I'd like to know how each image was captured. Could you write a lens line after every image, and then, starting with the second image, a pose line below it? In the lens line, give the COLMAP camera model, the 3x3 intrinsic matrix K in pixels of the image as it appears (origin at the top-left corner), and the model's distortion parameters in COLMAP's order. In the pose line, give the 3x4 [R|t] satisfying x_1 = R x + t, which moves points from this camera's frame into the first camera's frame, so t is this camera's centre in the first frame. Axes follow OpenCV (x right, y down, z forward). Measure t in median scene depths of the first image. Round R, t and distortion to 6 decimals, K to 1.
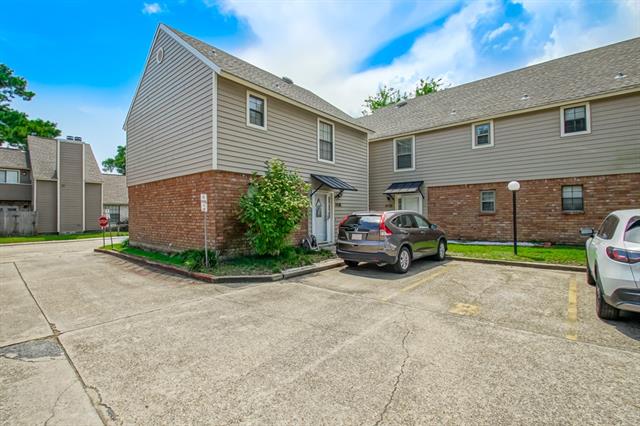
lens RADIAL K [[303.6, 0, 319.5], [0, 303.6, 215.0], [0, 0, 1]] dist [-0.006055, -0.001884]
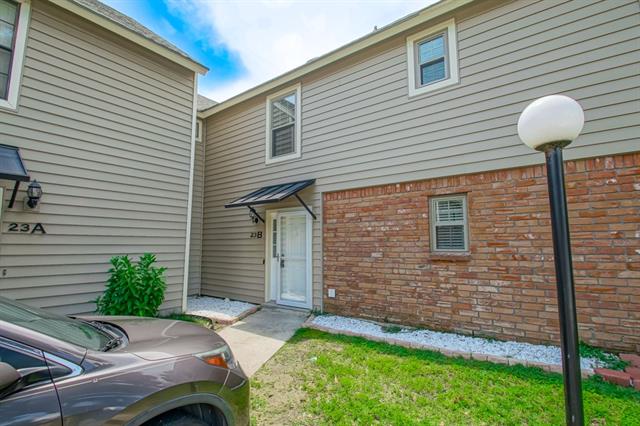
lens RADIAL K [[303.6, 0, 337.7], [0, 303.6, 215.2], [0, 0, 1]] dist [-0.006055, -0.001884]
pose [[0.995769, 0.016244, 0.090445, 0.342569], [-0.006811, 0.994592, -0.103636, -0.014101], [-0.091639, 0.102582, 0.990494, 0.569158]]
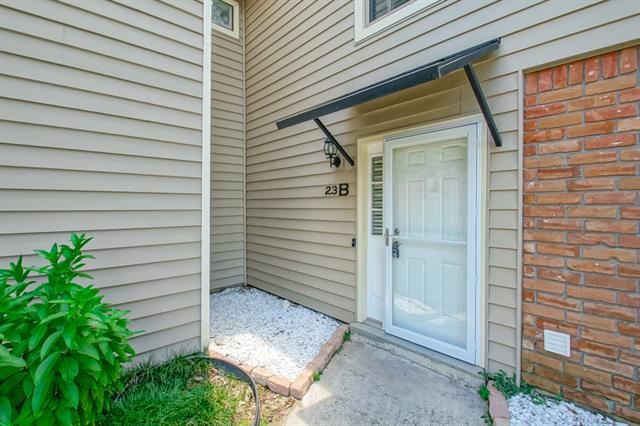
lens RADIAL K [[303.6, 0, 318.9], [0, 303.6, 213.6], [0, 0, 1]] dist [-0.006055, -0.001884]
pose [[0.990059, 0.017663, -0.139539, 0.273567], [-0.015297, 0.999721, 0.018007, -0.017143], [0.139818, -0.015693, 0.990053, 0.831167]]
